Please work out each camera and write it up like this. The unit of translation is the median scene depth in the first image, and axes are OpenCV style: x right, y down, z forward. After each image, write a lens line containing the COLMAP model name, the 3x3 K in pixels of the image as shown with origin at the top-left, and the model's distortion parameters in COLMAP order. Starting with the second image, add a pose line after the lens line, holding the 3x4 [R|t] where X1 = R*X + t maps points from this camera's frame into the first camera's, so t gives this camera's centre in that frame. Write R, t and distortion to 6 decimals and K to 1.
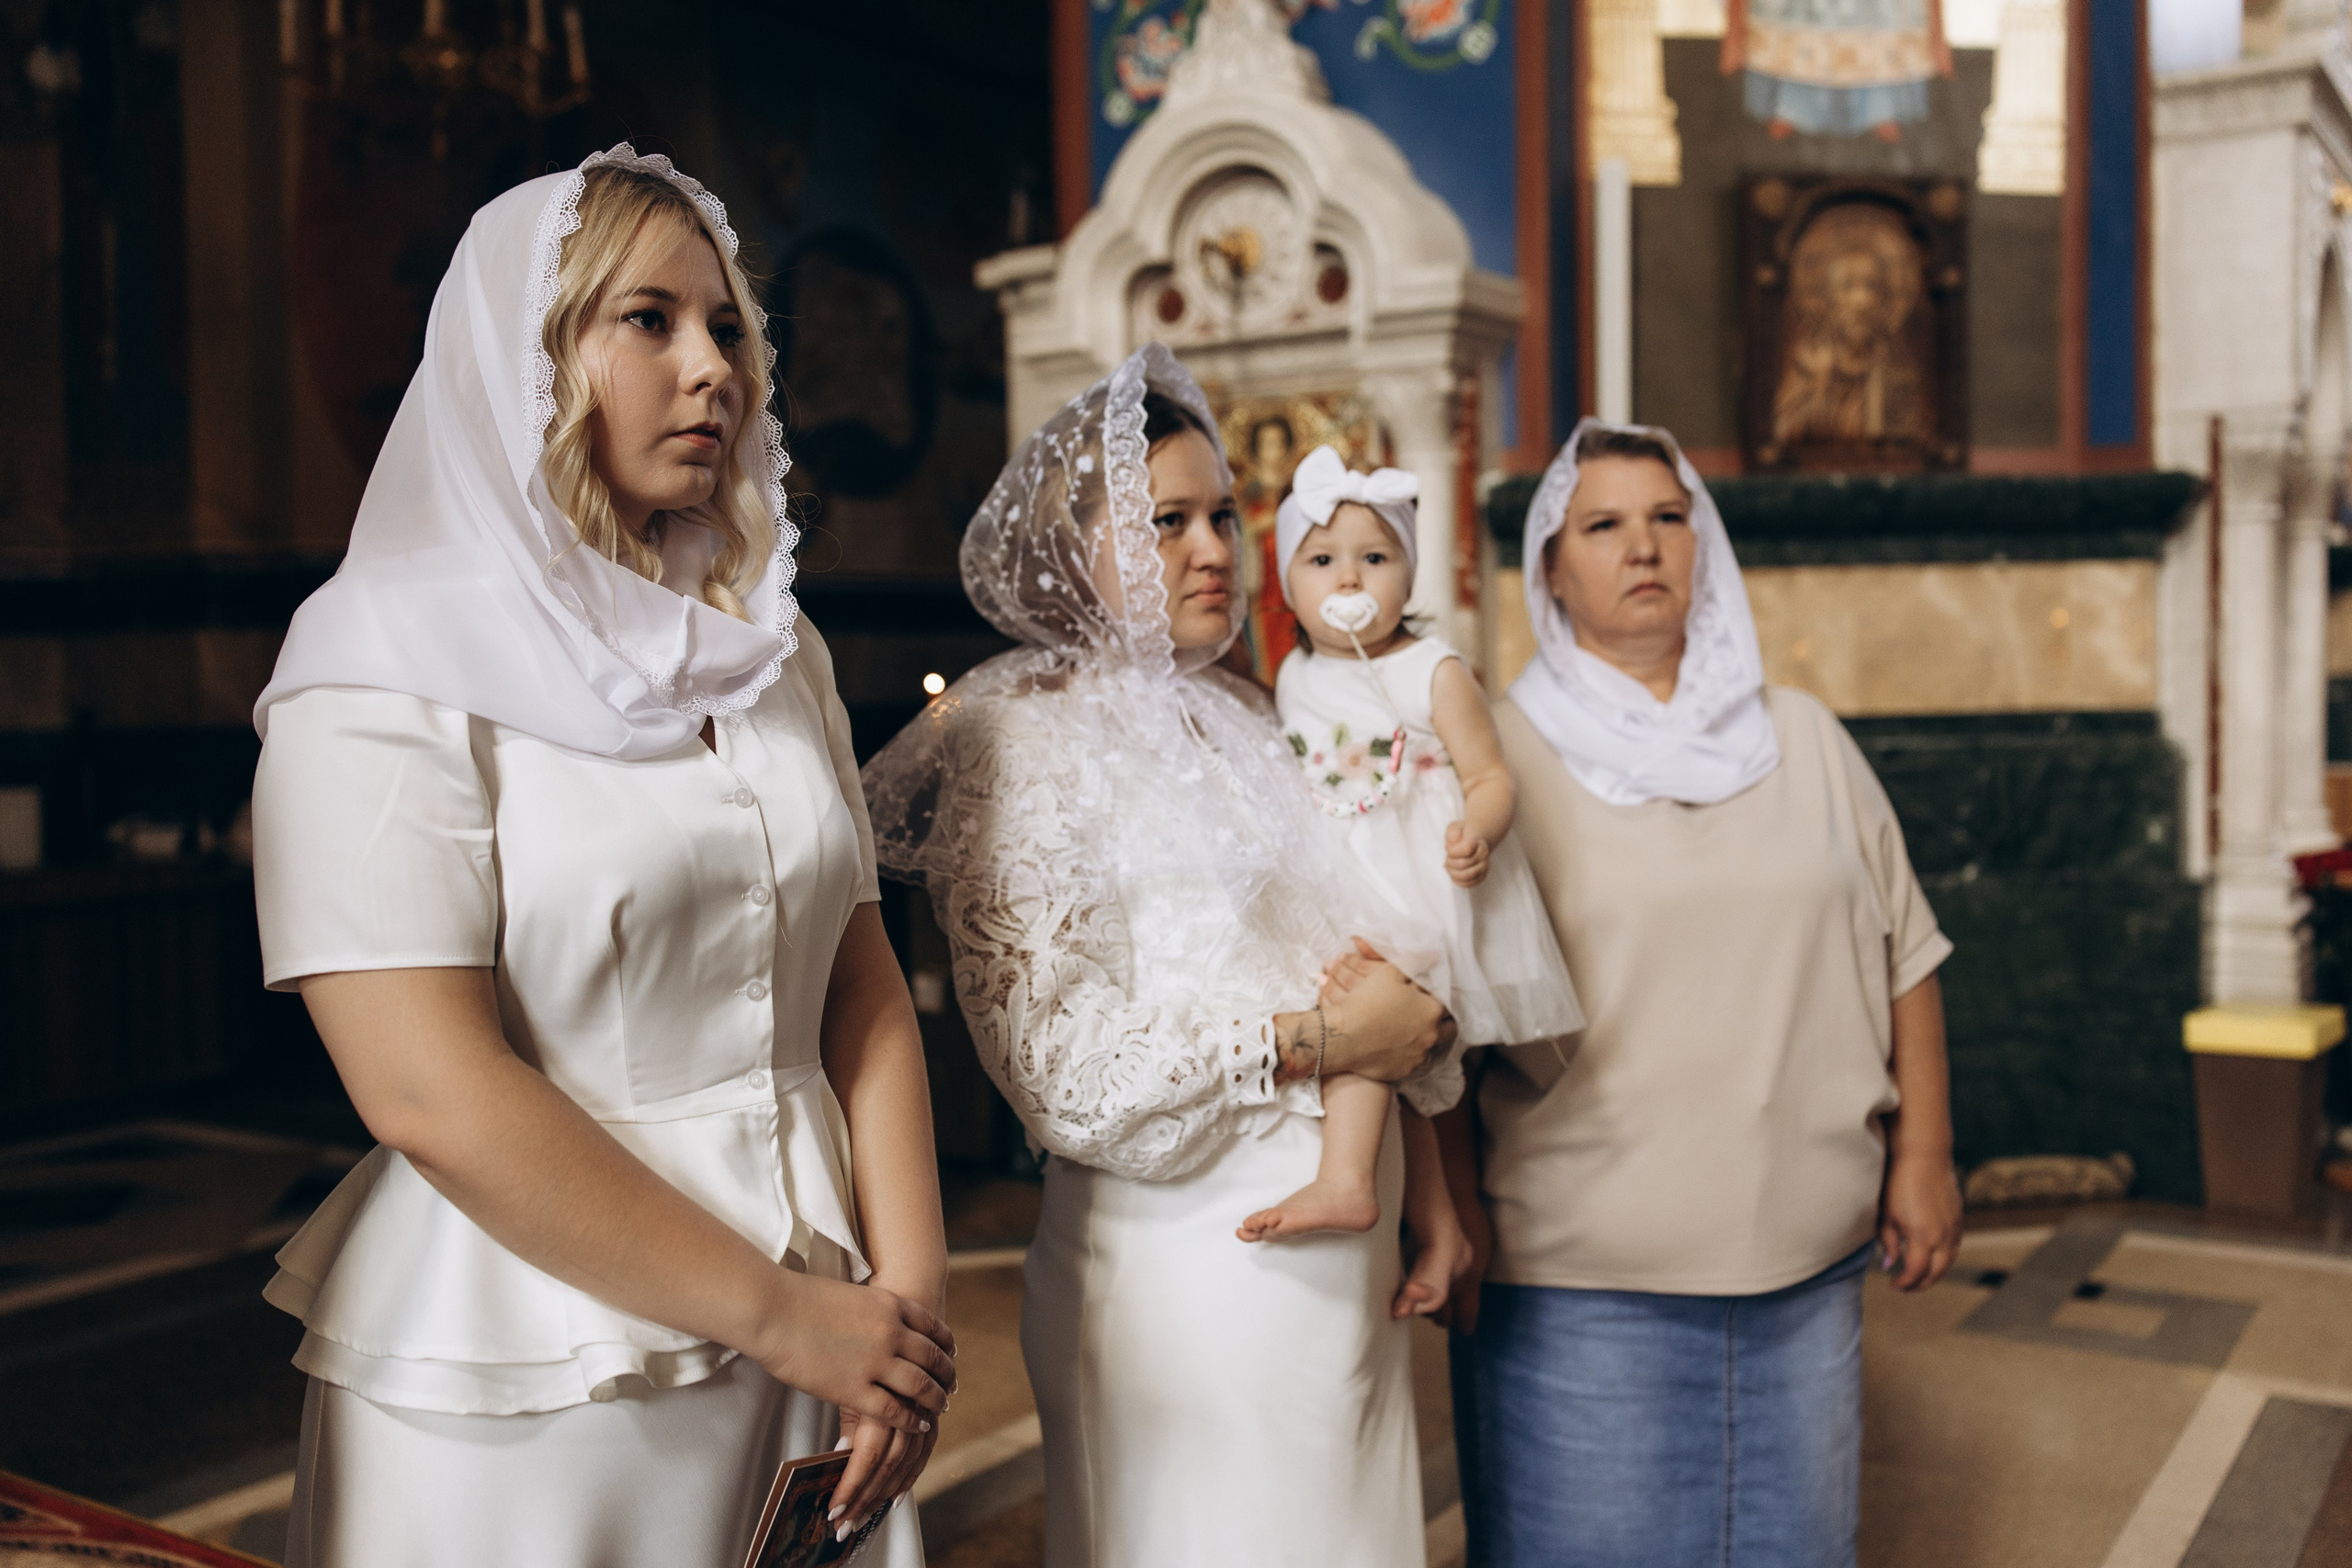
lens RADIAL K [[2263.9, 0, 1176.0], [0, 2263.9, 784.0], [0, 0, 1]] dist [-0.005289, -0.029621]
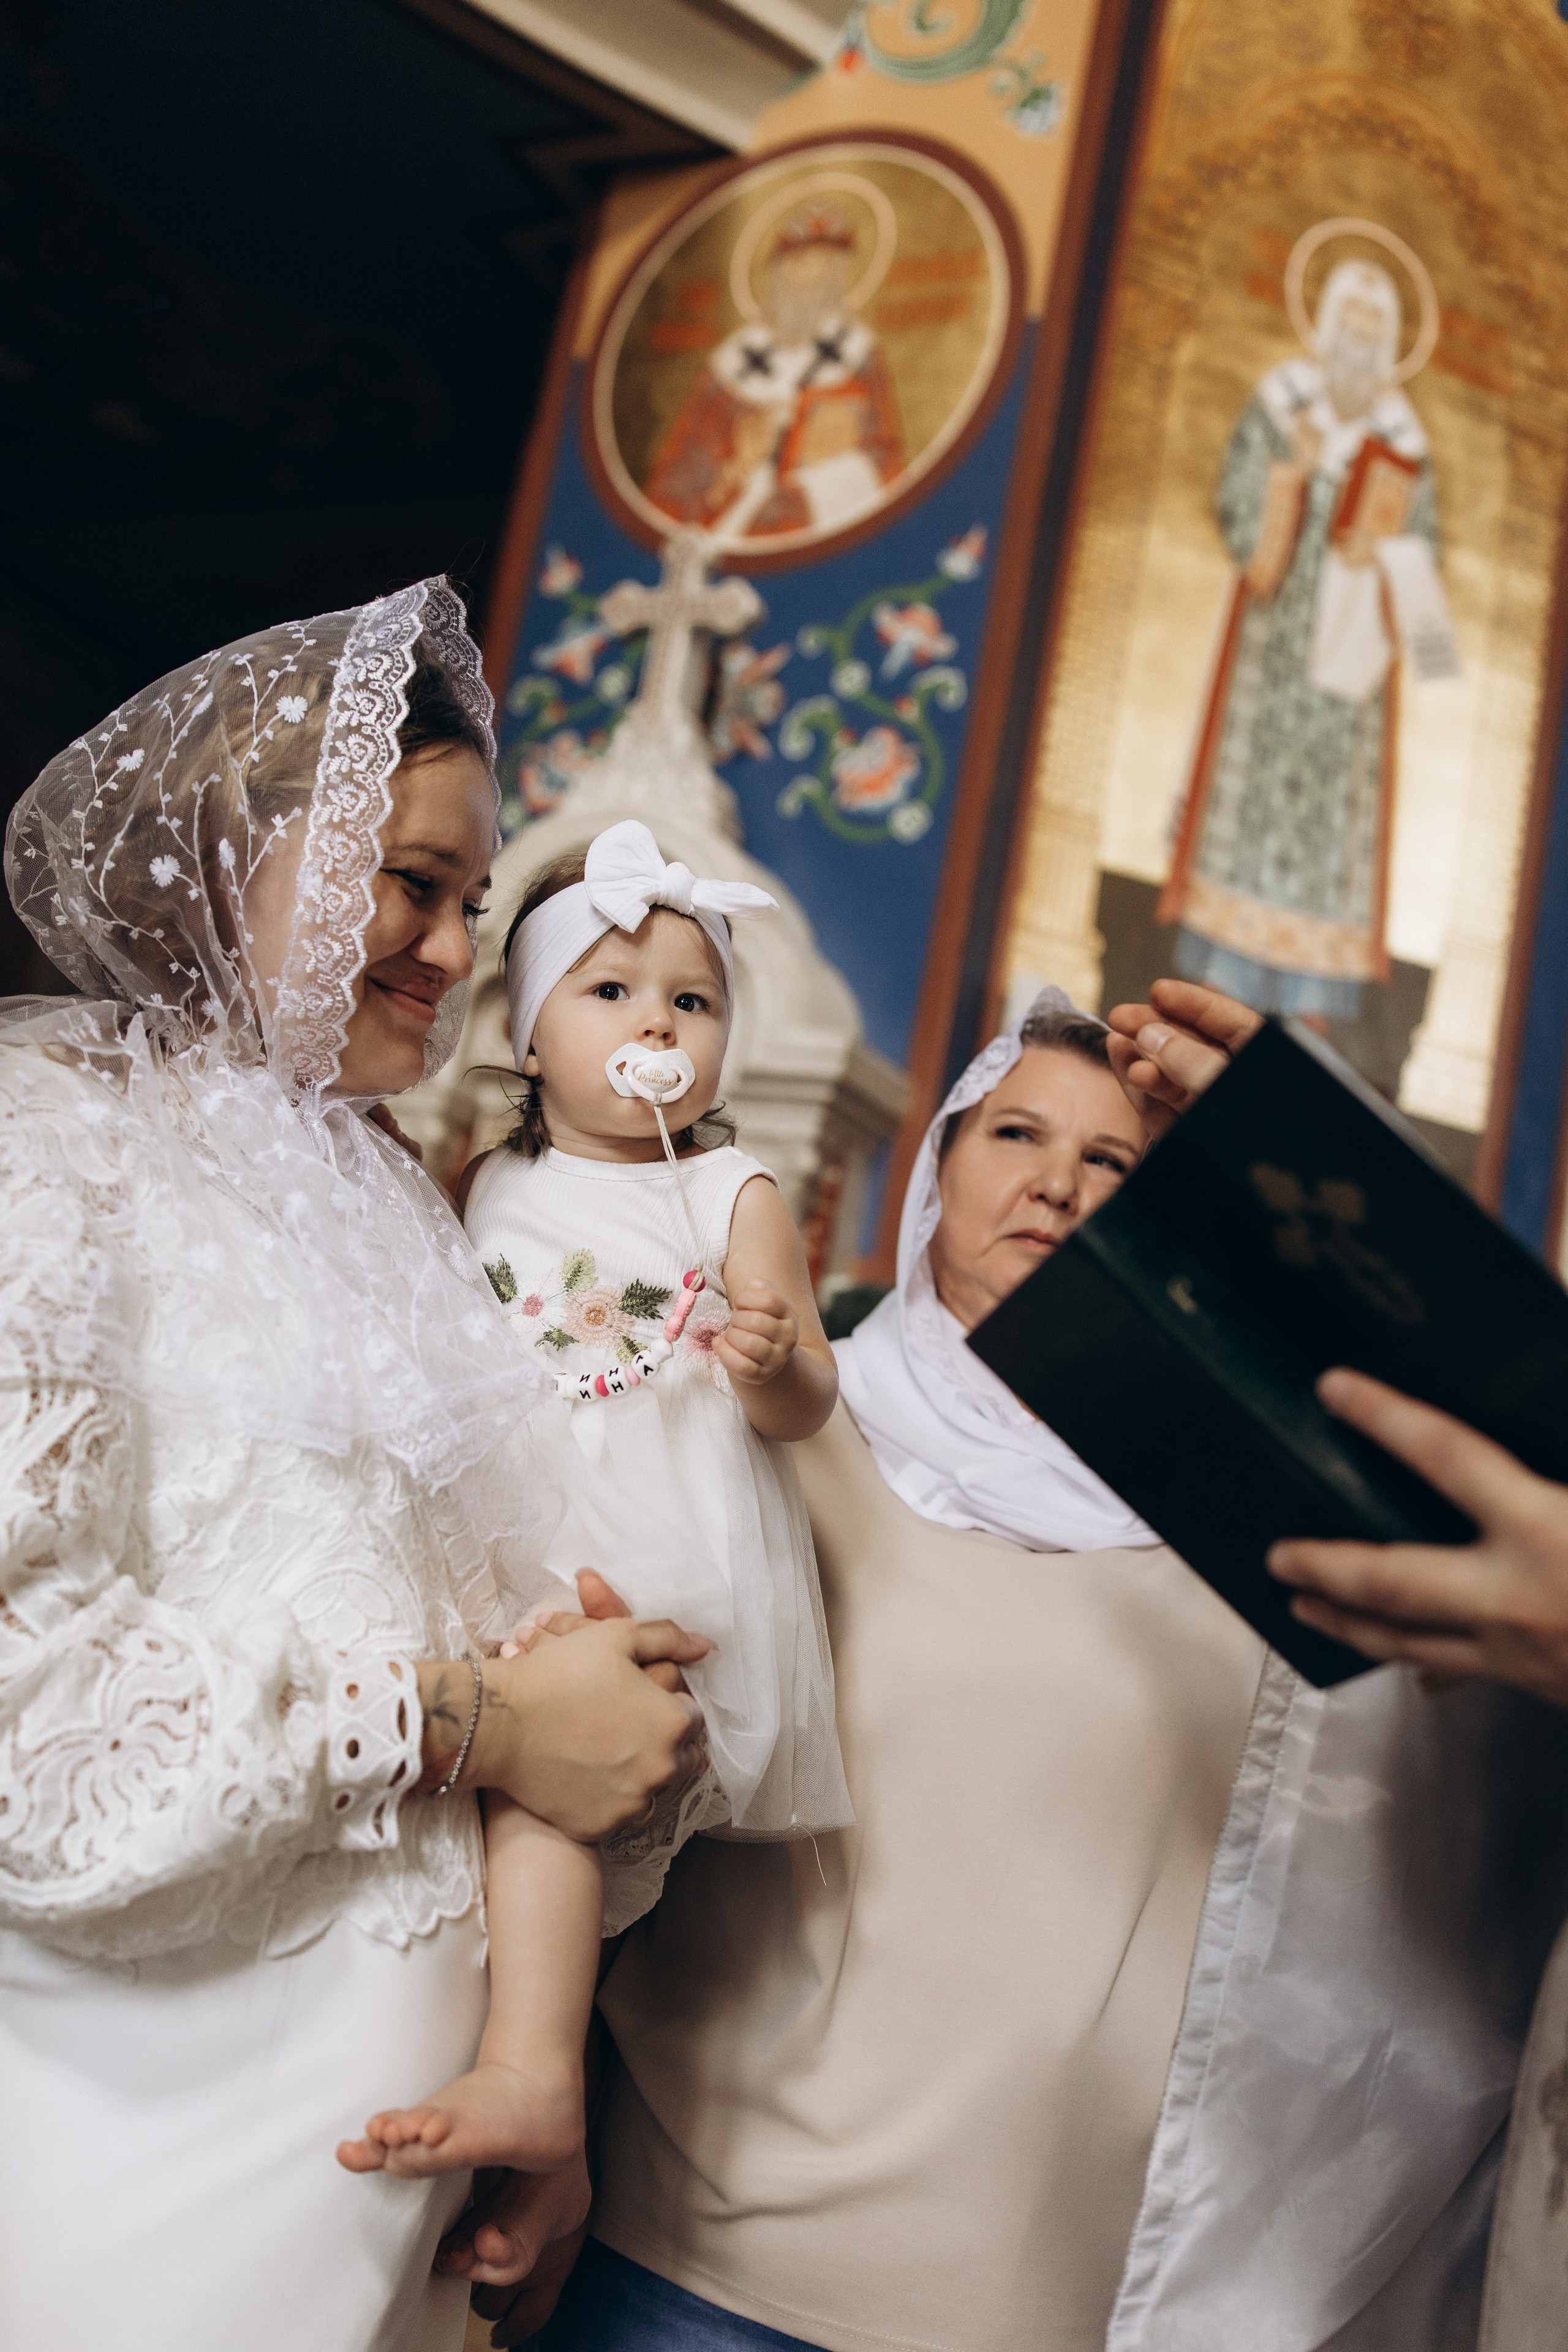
lens RADIAL K [[2264.1, 0, 784.0], [0, 2264.1, 1176.0], [0, 0, 1]] dist [-0.005289, -0.029621]
pose [[0.971367, 0.215721, 0.099549, 0.023183], [-0.186948, 0.952588, -0.240056, 0.038105], [-0.146614, 0.214572, 0.965641, 0.149573]]
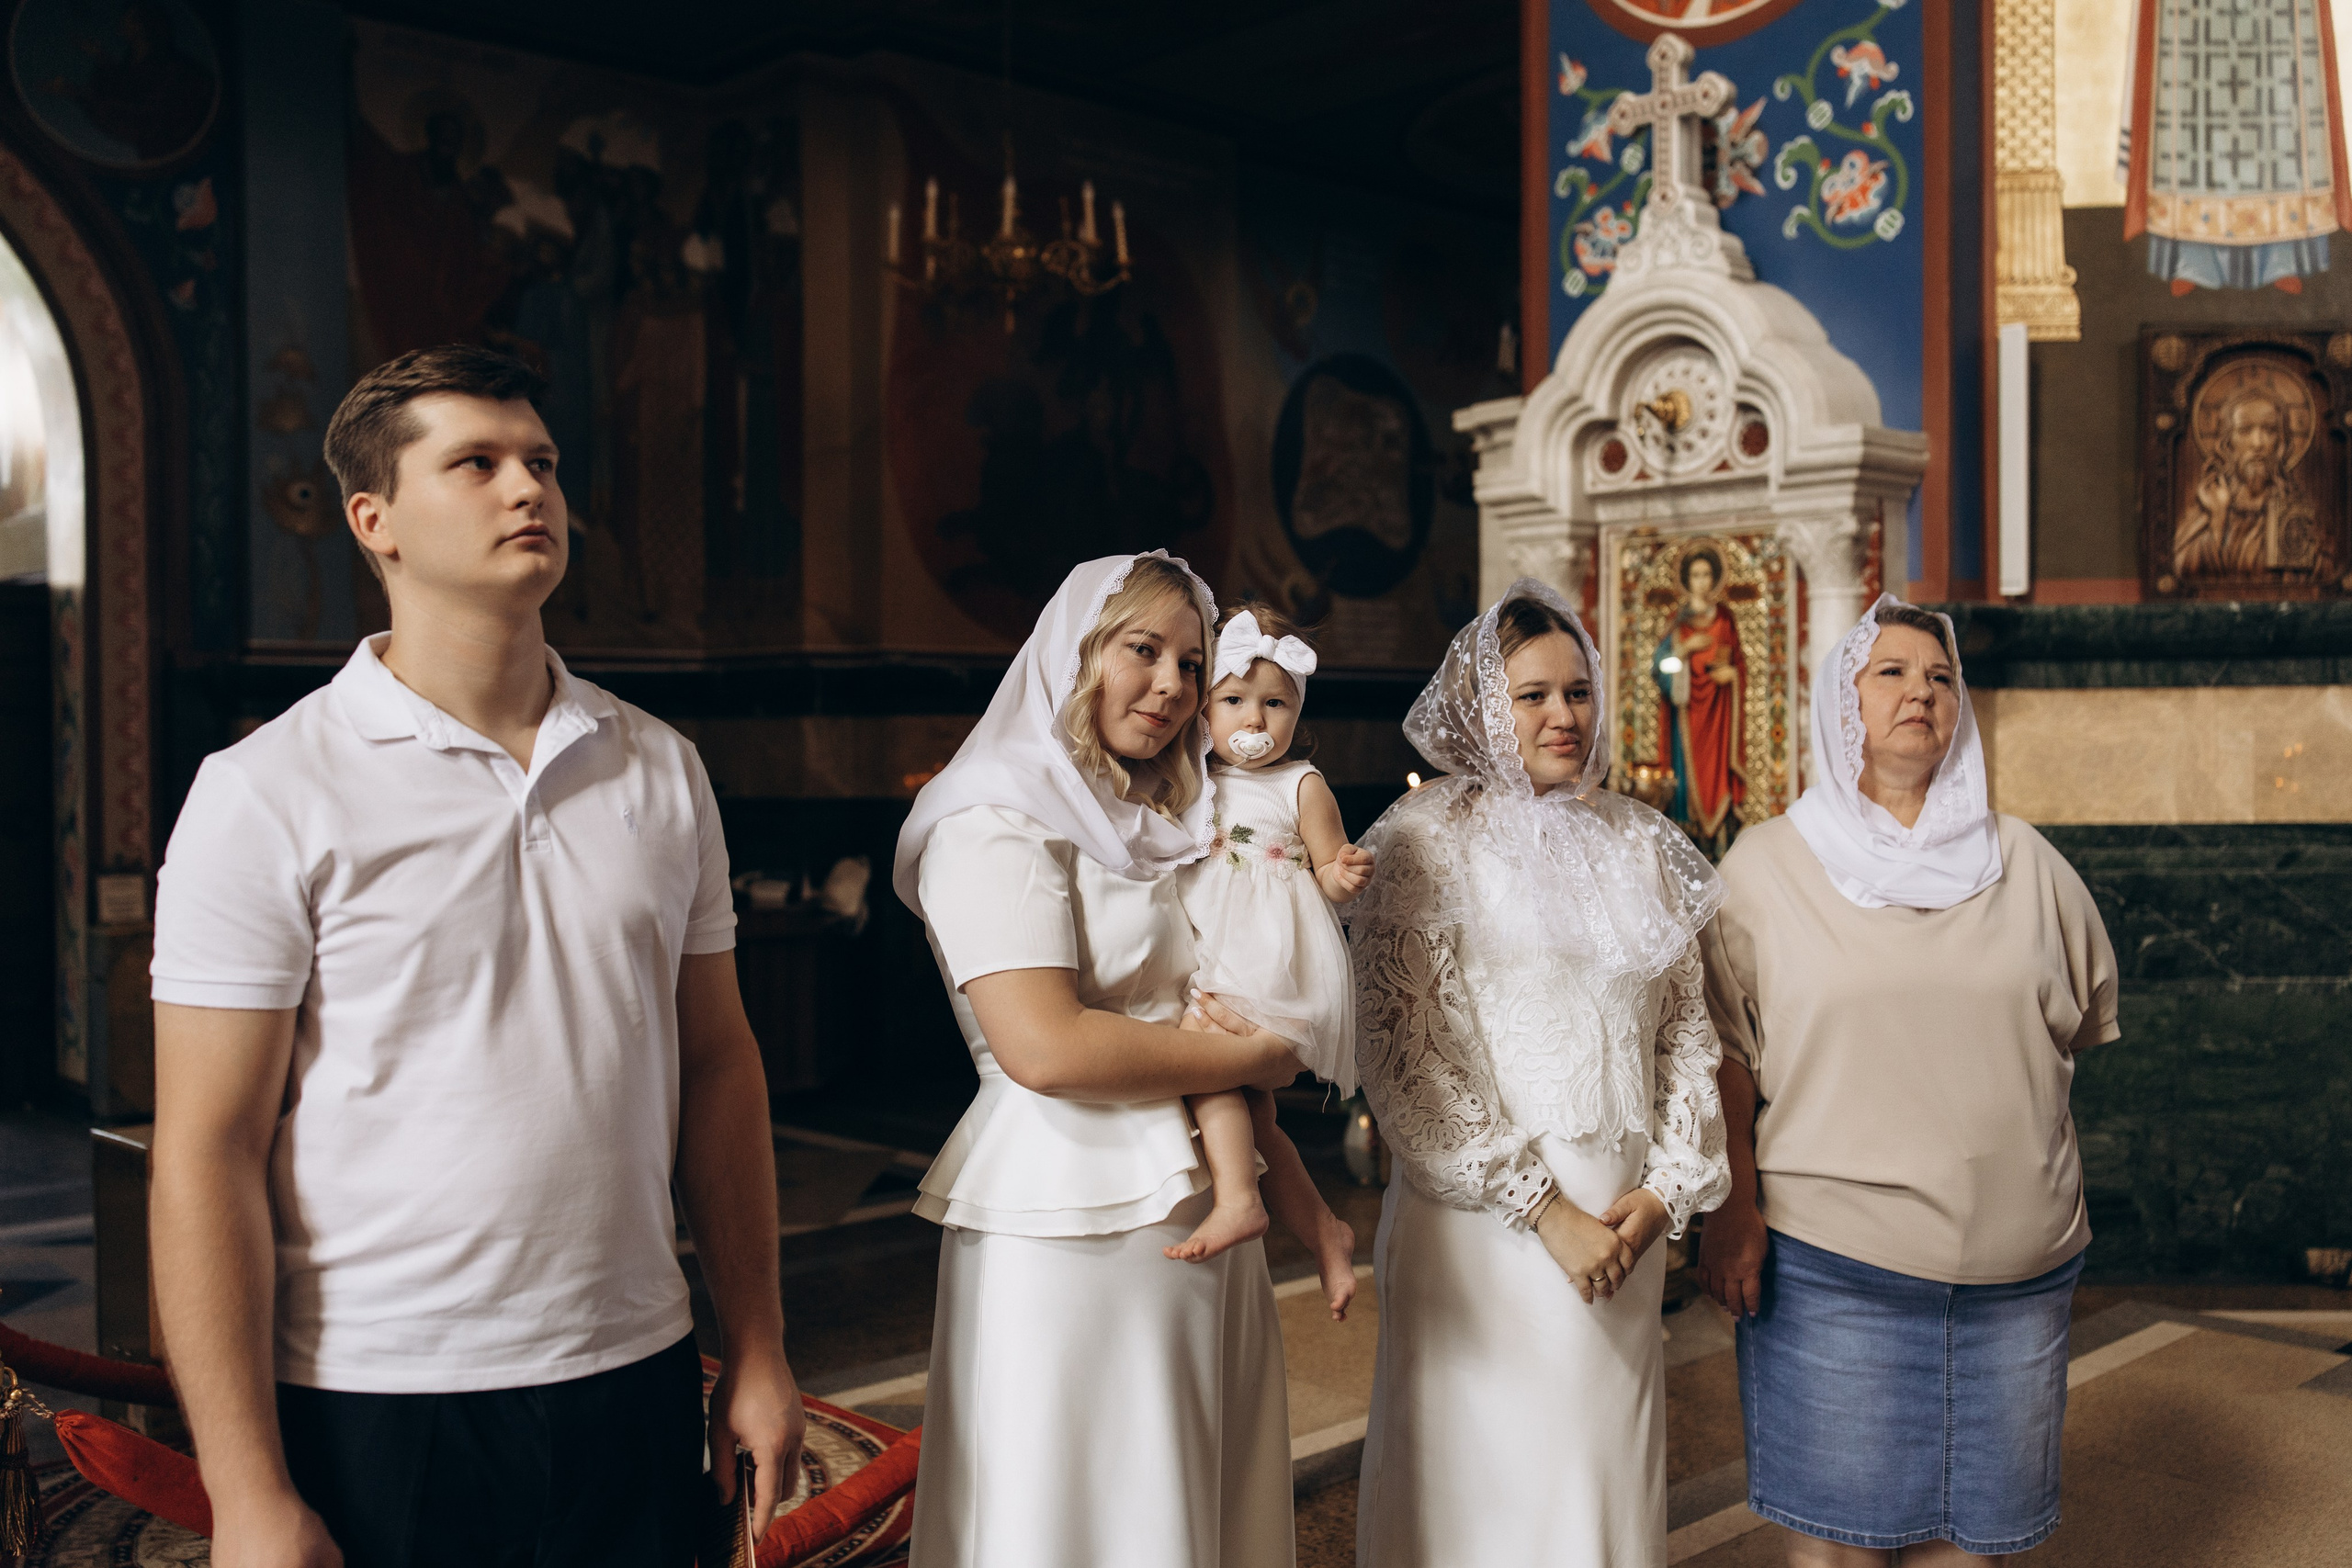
lens RADIAL K [[2263.7, 0, 1238.6], [0, 2263.7, 707.0], [0, 0, 1]] dist [0.028718, -0.012587]
pose [[0.979534, 0.012630, -0.200880, 0.044915], [-0.024357, 0.998133, -0.056016, -0.013710], [0.199798, 0.059762, 0.978013, -0.166328]]
